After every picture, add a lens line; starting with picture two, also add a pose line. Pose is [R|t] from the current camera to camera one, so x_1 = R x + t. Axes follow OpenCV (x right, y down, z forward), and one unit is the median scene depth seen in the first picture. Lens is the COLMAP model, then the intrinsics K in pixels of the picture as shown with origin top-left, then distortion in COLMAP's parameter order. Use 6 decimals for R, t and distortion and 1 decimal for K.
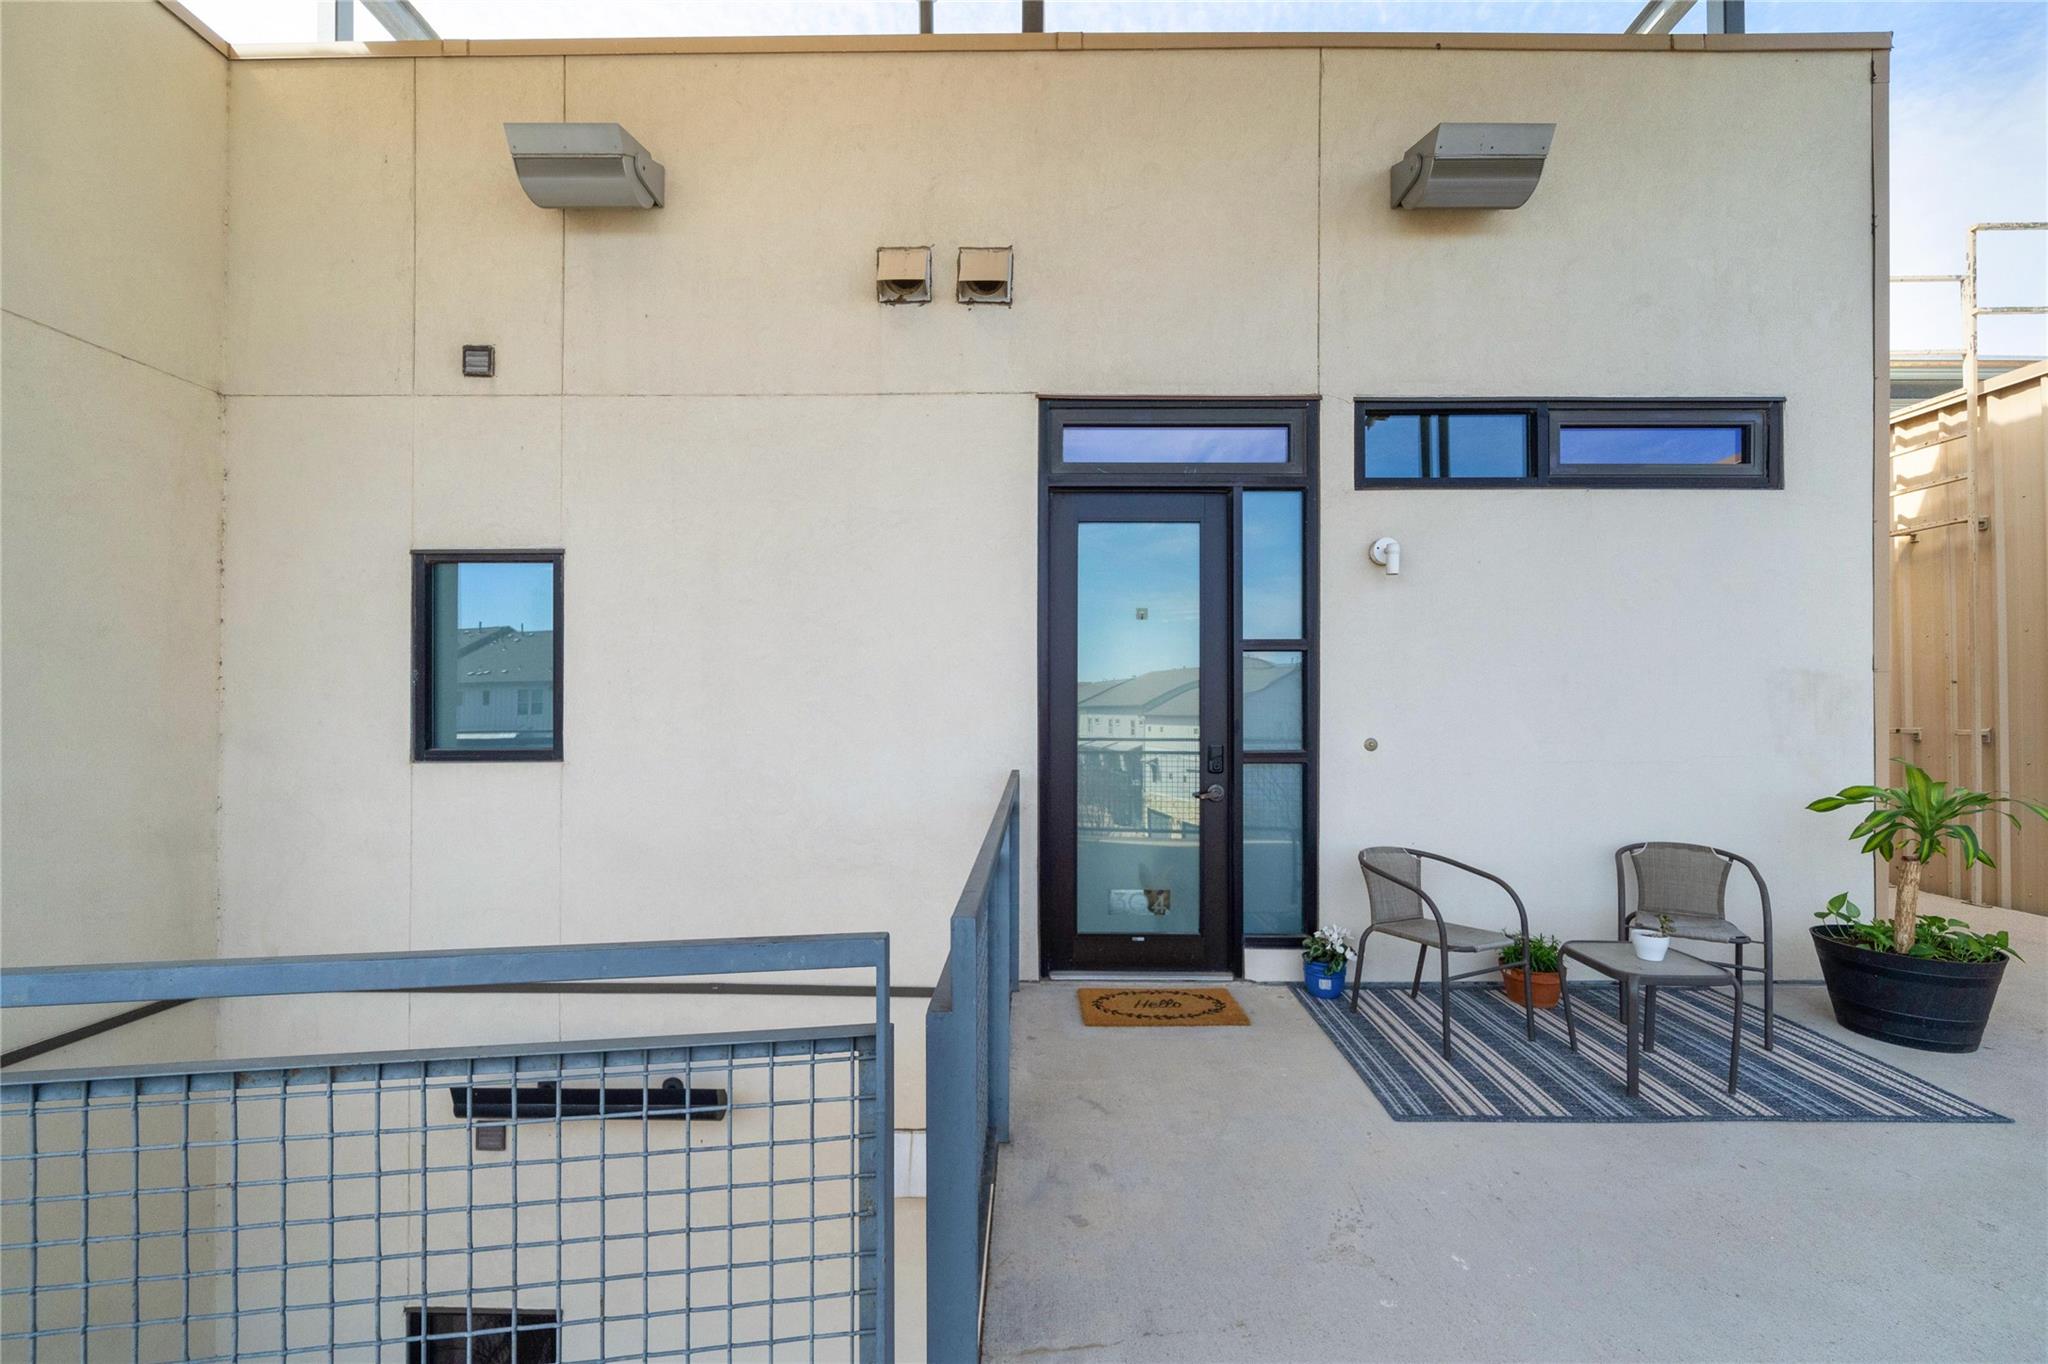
lens RADIAL K [[787.7, 0, 1033.0], [0, 787.7, 694.7], [0, 0, 1]] dist [-0.006175, 0.000659]
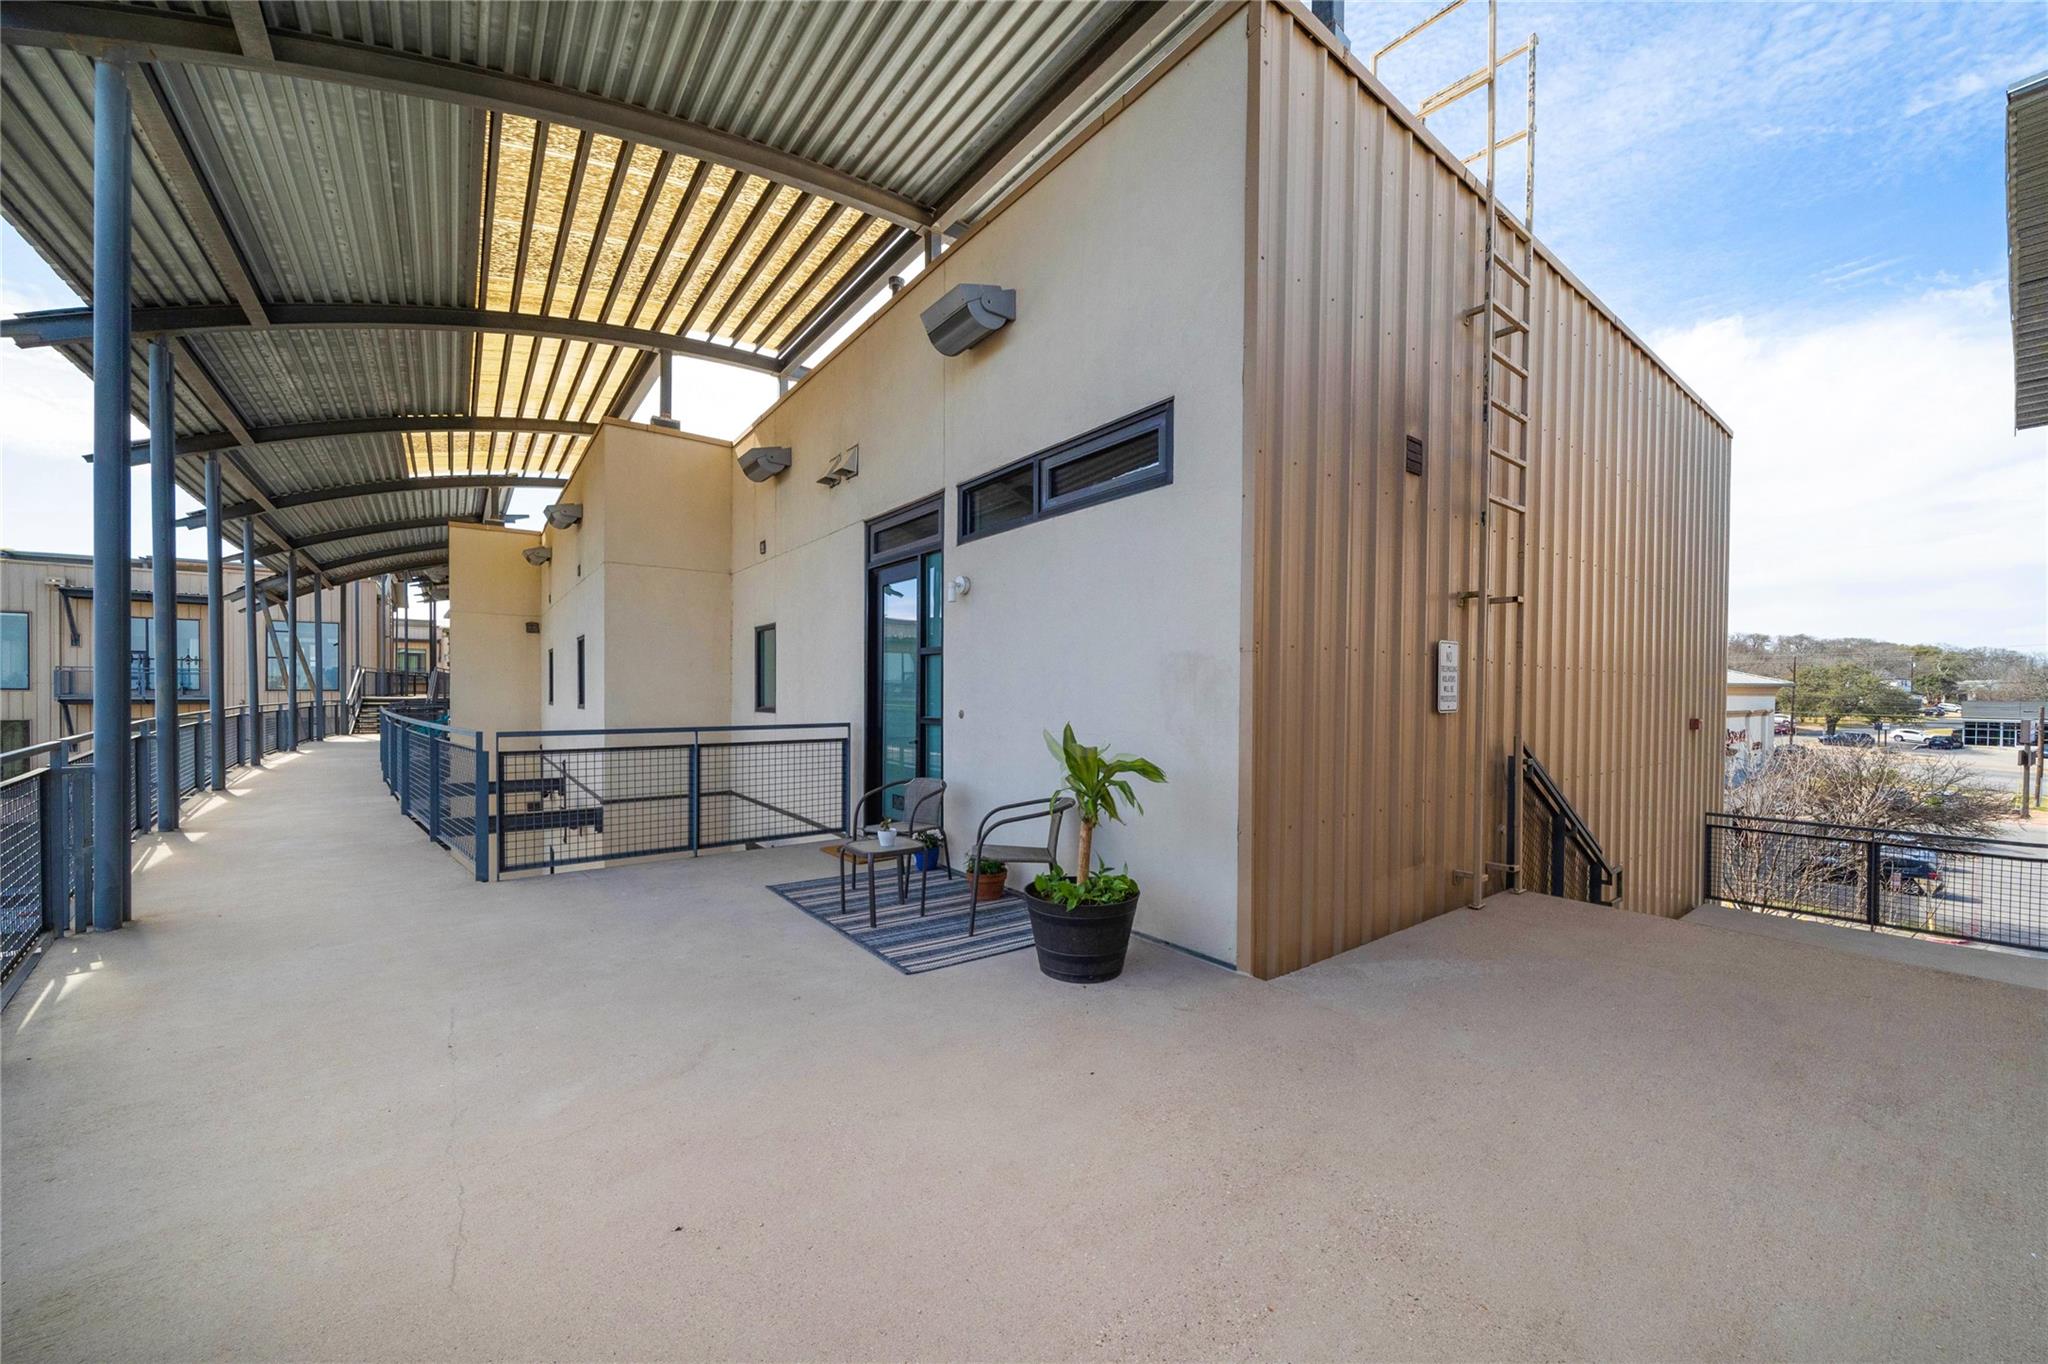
lens RADIAL K [[744.1, 0, 1018.4], [0, 744.1, 709.1], [0, 0, 1]] dist [-0.008782, 0.000294]
pose [[0.617398, 0.014812, -0.786511, 1.666336], [-0.007283, 0.999887, 0.013114, 0.031689], [0.786617, -0.002369, 0.617437, 0.222028]]
